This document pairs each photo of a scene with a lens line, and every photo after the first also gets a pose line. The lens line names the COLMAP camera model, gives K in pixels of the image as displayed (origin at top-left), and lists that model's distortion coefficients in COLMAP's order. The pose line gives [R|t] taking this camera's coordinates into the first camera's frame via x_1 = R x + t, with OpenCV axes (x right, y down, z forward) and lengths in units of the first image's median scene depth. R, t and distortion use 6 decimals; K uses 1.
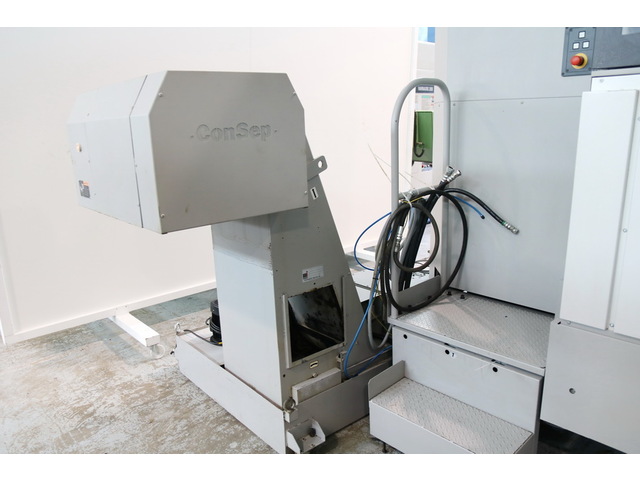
lens RADIAL K [[504.2, 0, 308.2], [0, 504.2, 241.2], [0, 0, 1]] dist [-0.113607, 0.100258]
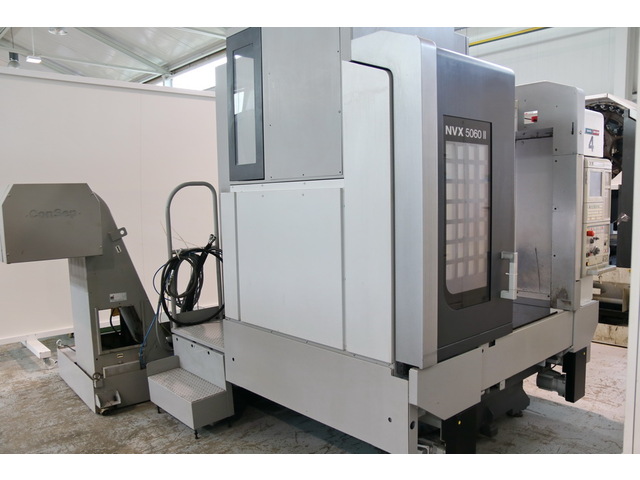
lens RADIAL K [[522.8, 0, 312.2], [0, 522.8, 242.4], [0, 0, 1]] dist [-0.110238, 0.097567]
pose [[0.999924, 0.007562, -0.009686, 0.637435], [-0.009007, 0.987213, -0.159151, 0.144136], [0.008359, 0.159226, 0.987207, -0.675905]]
